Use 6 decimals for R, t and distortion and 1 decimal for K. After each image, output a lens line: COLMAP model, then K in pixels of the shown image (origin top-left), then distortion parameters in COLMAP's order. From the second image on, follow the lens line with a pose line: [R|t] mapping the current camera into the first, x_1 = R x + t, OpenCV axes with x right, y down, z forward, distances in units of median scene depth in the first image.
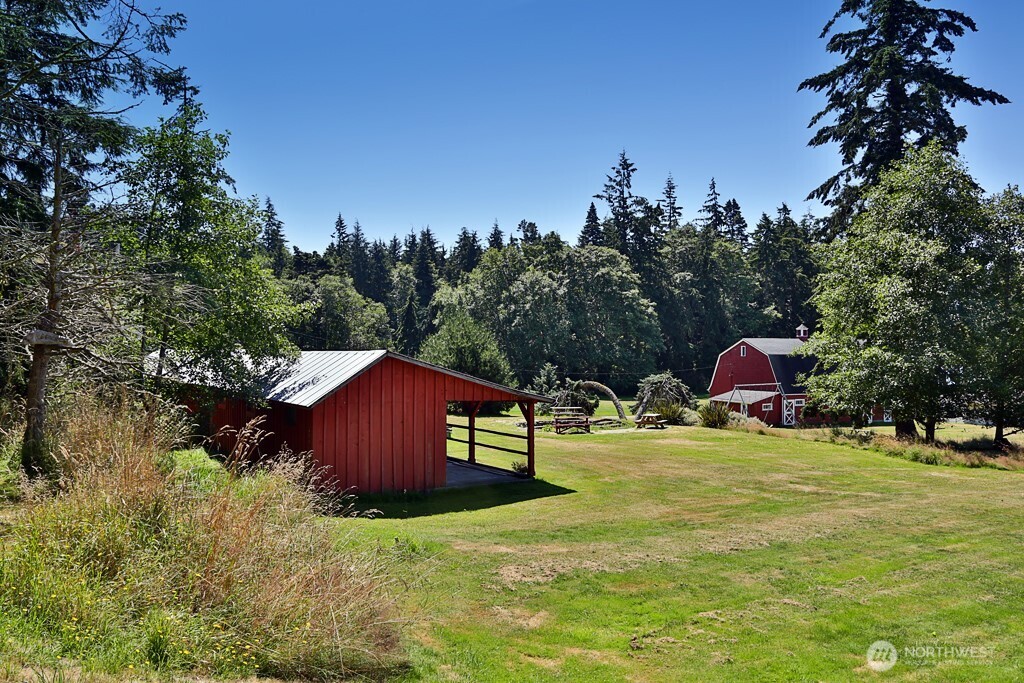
lens RADIAL K [[831.4, 0, 515.1], [0, 831.4, 344.4], [0, 0, 1]] dist [-0.057126, 0.032220]
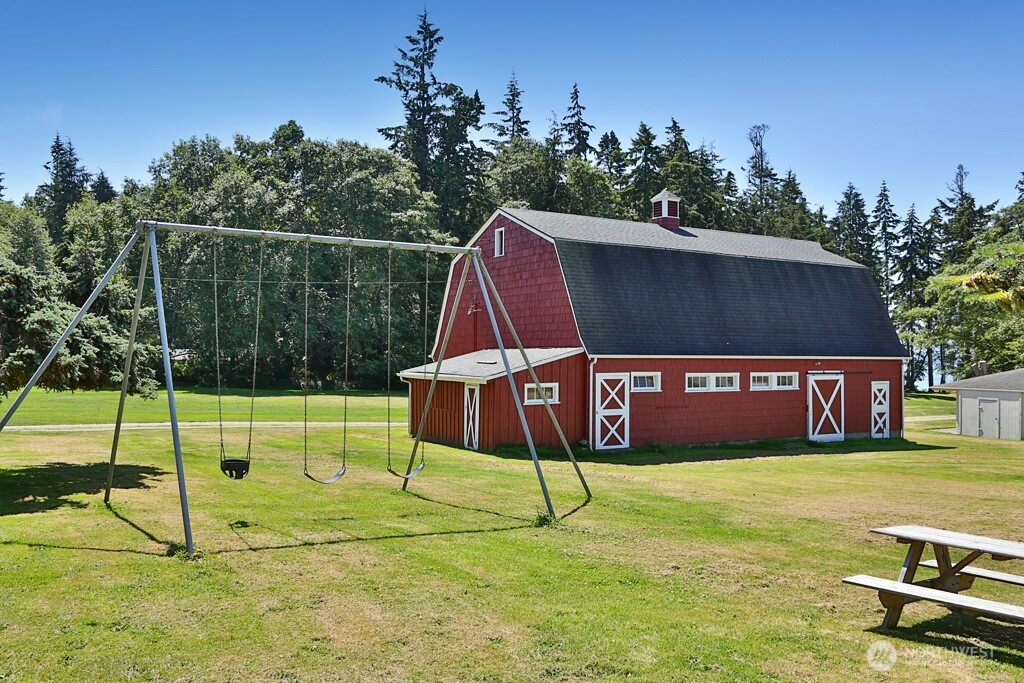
lens RADIAL K [[831.4, 0, 509.1], [0, 831.4, 341.0], [0, 0, 1]] dist [-0.057126, 0.032220]
pose [[0.995585, 0.008776, 0.093450, 0.138146], [-0.007311, 0.999845, -0.016011, 0.031789], [-0.093576, 0.015257, 0.995495, 0.359606]]
